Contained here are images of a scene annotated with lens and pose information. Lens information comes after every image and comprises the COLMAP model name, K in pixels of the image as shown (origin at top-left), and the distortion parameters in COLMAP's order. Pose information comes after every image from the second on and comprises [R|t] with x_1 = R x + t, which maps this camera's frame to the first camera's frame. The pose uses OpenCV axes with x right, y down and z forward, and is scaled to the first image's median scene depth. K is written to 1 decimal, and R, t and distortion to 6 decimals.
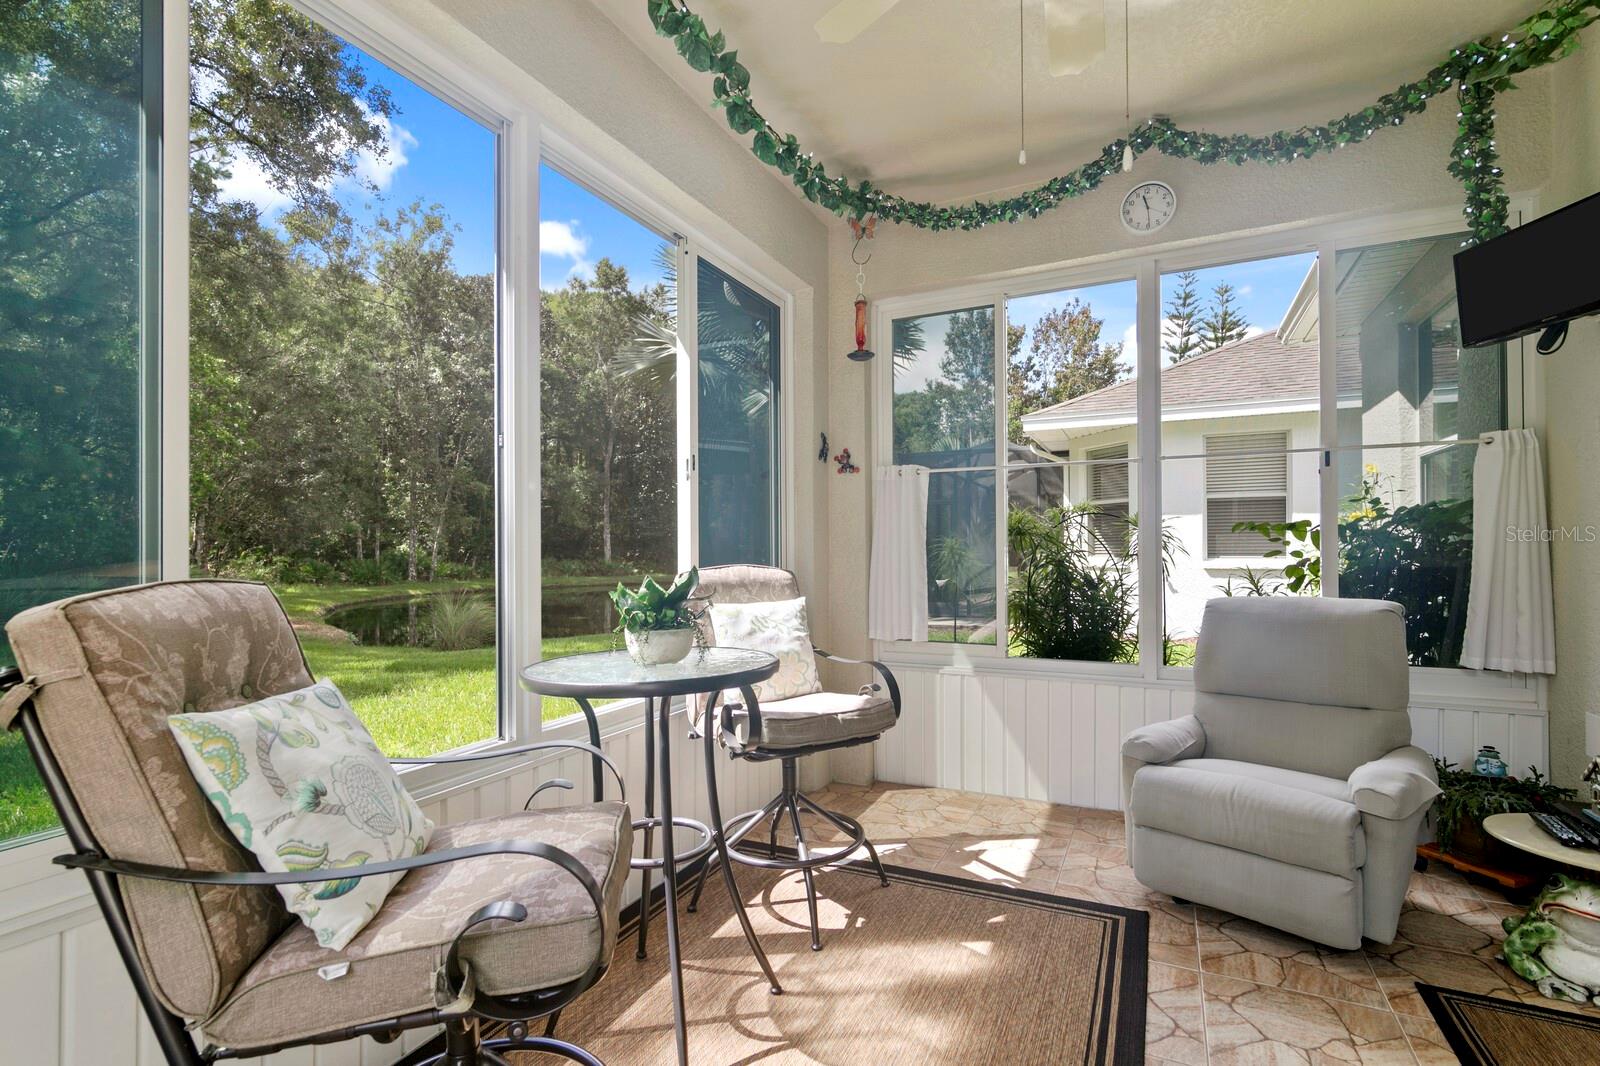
lens RADIAL K [[739.9, 0, 802.2], [0, 739.9, 535.4], [0, 0, 1]] dist [0.002153, -0.001884]
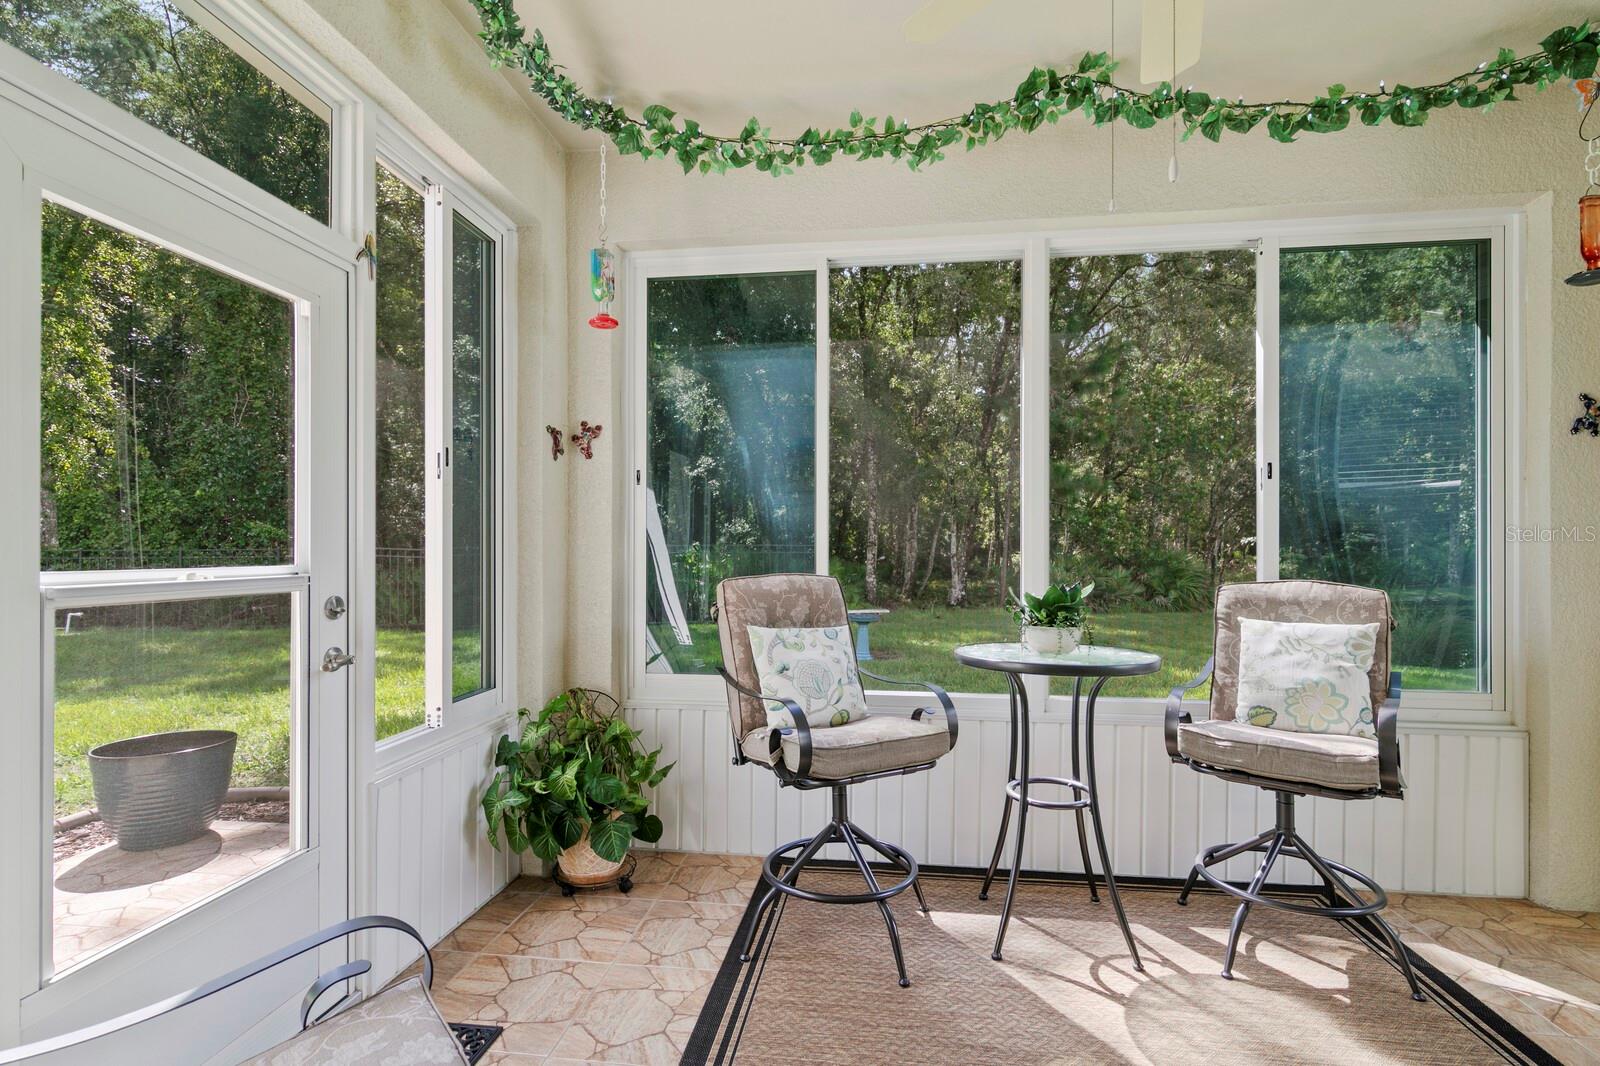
lens RADIAL K [[739.9, 0, 790.9], [0, 739.9, 545.5], [0, 0, 1]] dist [0.002153, -0.001884]
pose [[0.288668, 0.007764, -0.957398, 0.915052], [0.018793, 0.999729, 0.013774, -0.041617], [0.957245, -0.021969, 0.288444, 0.199260]]
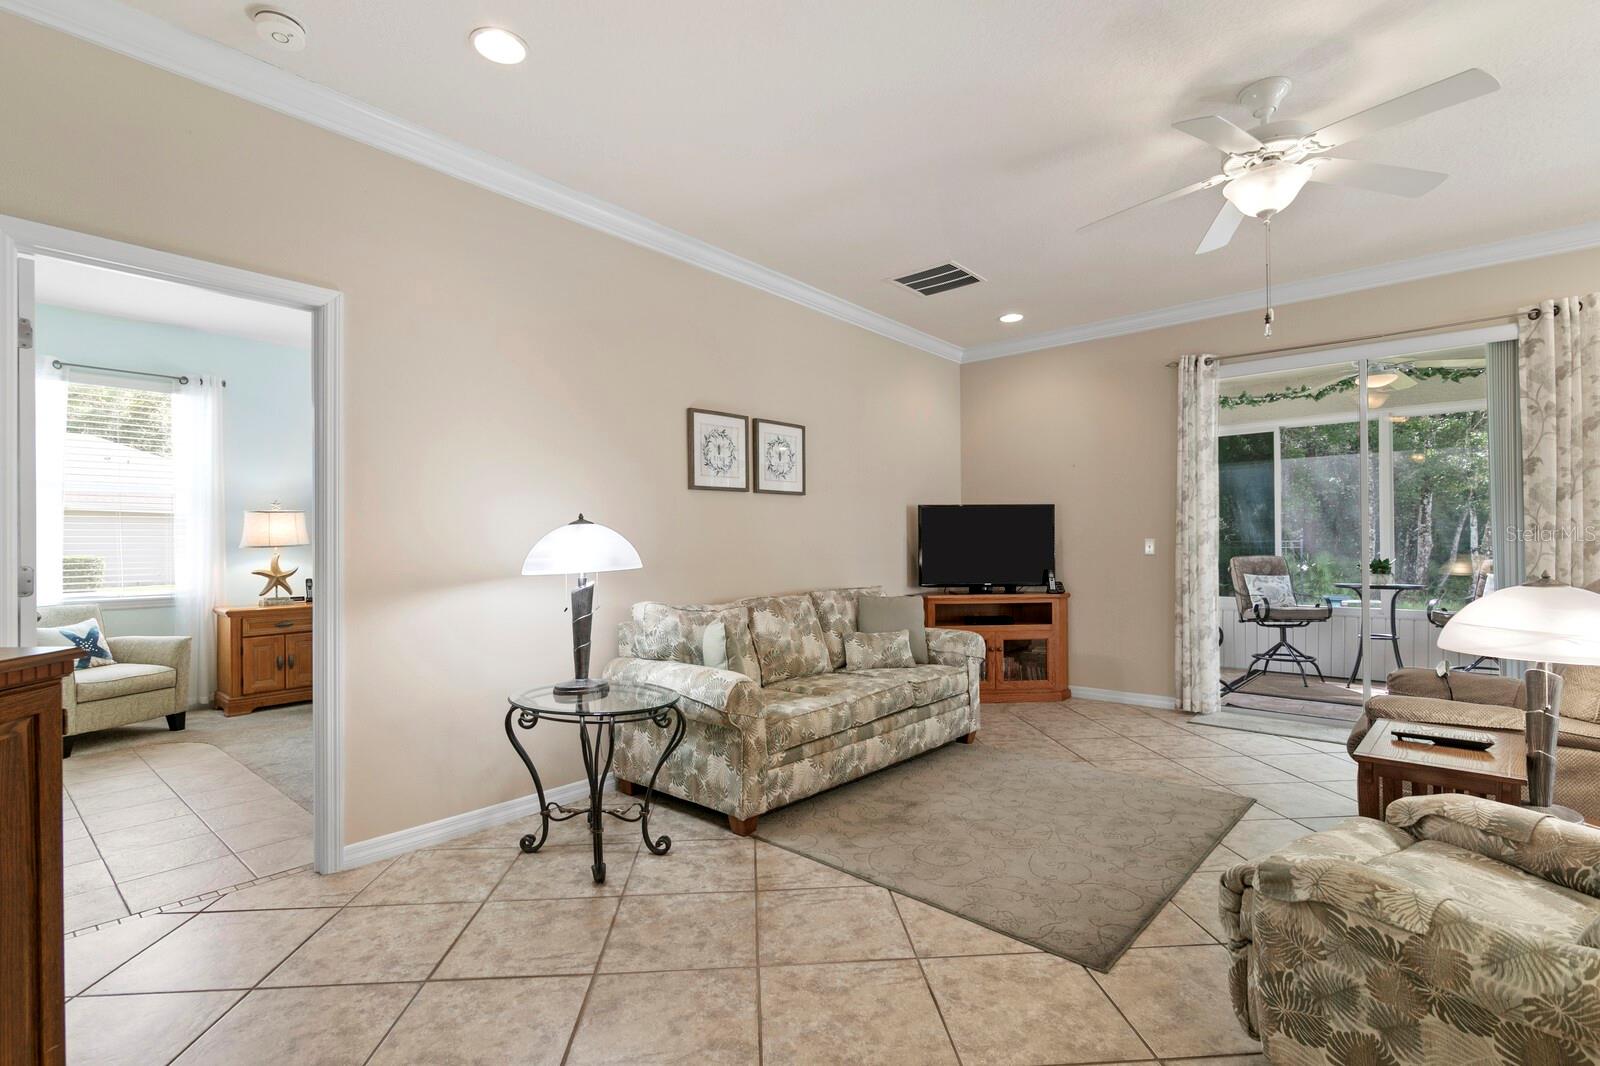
lens RADIAL K [[739.9, 0, 794.3], [0, 739.9, 542.9], [0, 0, 1]] dist [0.002153, -0.001884]
pose [[-0.282506, 0.008377, -0.959229, 3.837516], [0.033164, 0.999449, -0.001039, -0.105153], [0.958692, -0.032105, -0.282628, -0.608475]]
